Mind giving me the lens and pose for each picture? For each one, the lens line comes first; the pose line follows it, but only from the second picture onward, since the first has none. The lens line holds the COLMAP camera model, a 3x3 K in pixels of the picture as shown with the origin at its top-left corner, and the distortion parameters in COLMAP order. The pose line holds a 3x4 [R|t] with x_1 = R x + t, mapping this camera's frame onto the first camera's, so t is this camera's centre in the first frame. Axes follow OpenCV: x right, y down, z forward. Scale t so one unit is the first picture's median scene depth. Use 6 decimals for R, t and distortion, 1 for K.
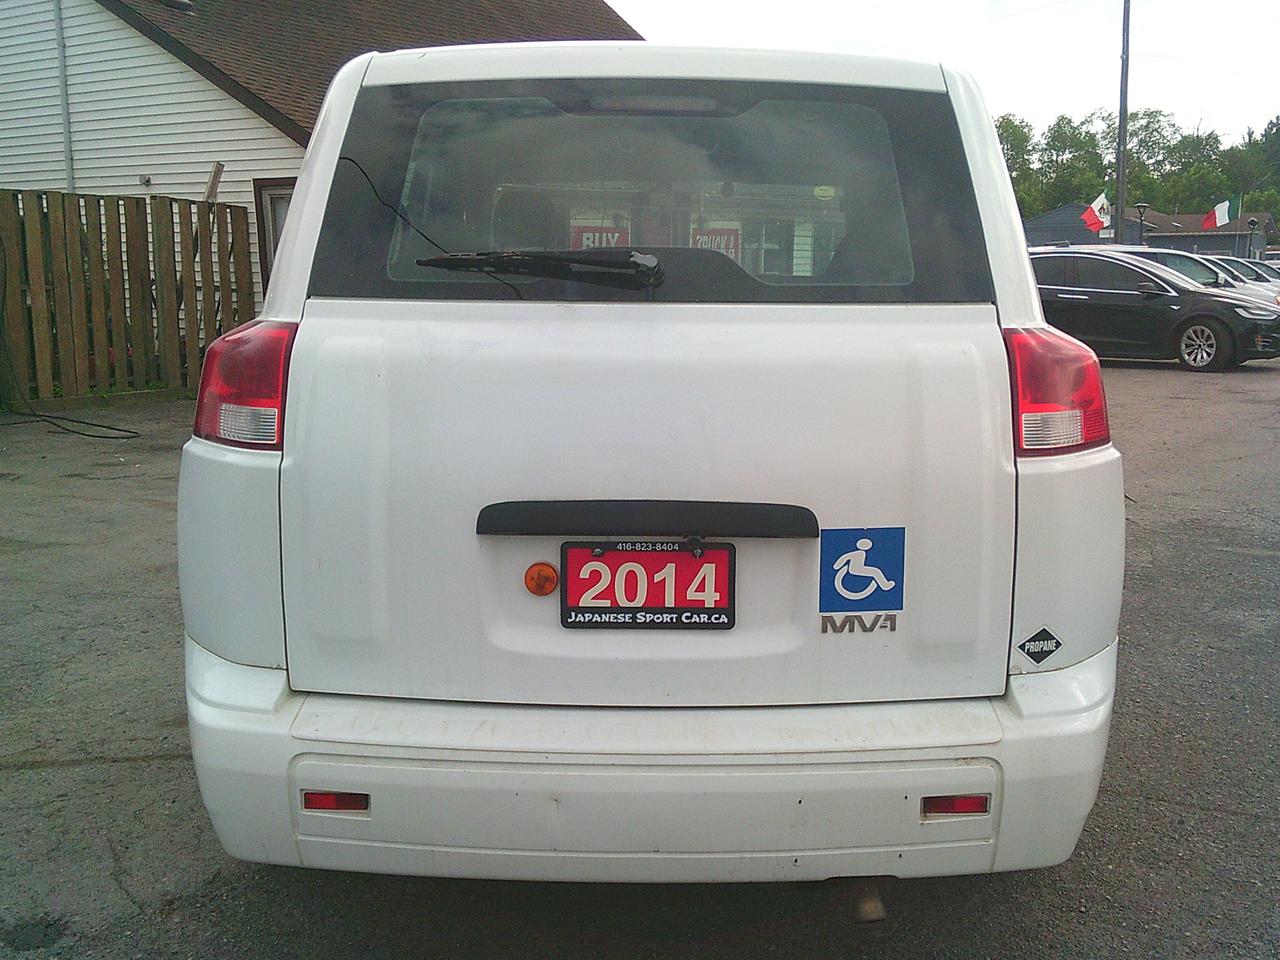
lens RADIAL K [[1351.4, 0, 640.0], [0, 1351.4, 480.0], [0, 0, 1]] dist [0.066228, 0.018424]
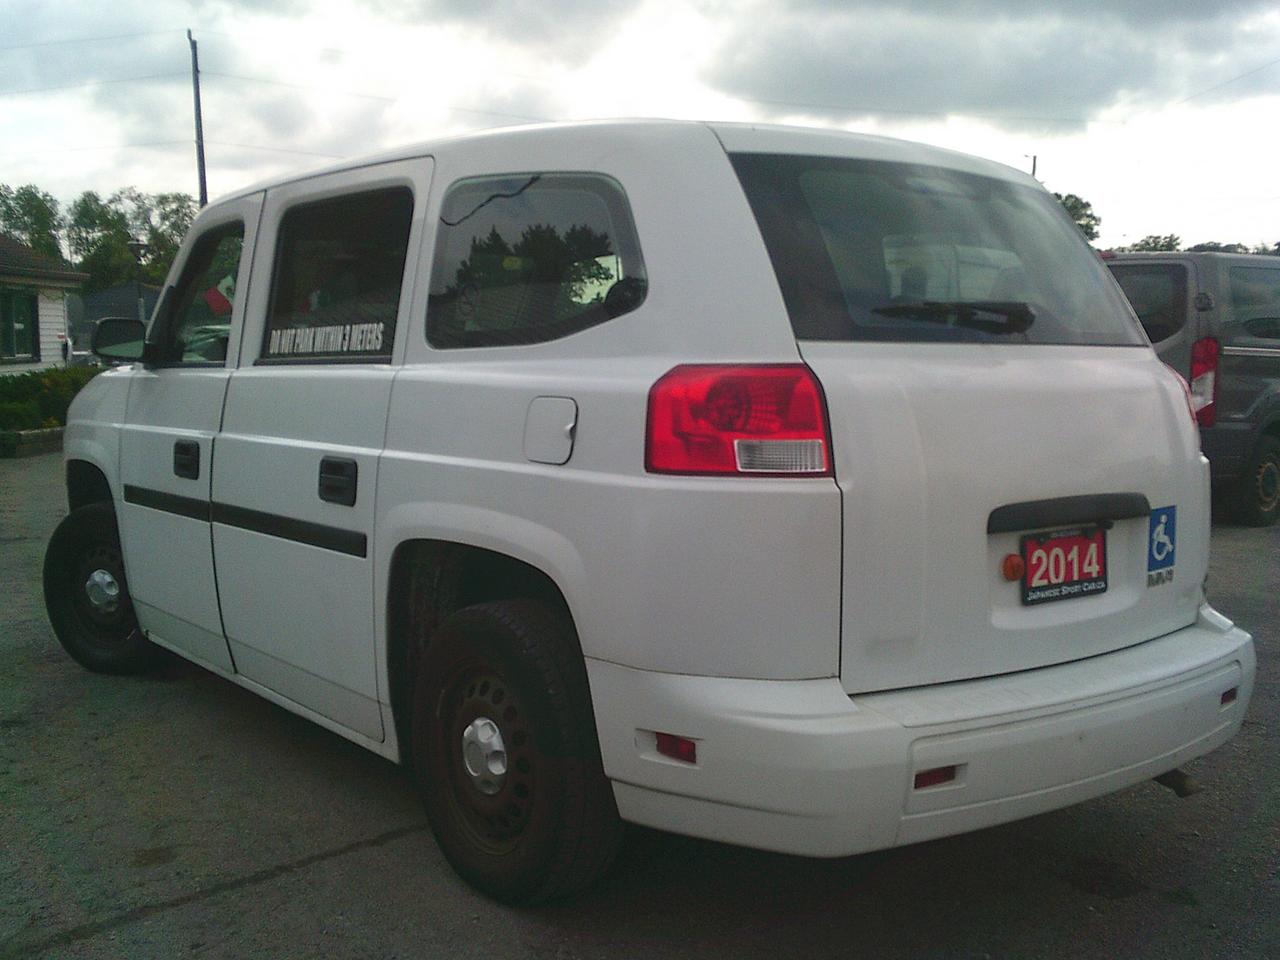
lens RADIAL K [[1408.1, 0, 639.0], [0, 1408.1, 442.9], [0, 0, 1]] dist [0.019384, 0.008402]
pose [[0.776885, -0.038781, 0.628447, -1.136755], [0.094143, 0.994036, -0.055038, -0.000747], [-0.622565, 0.101922, 0.775903, 0.206196]]
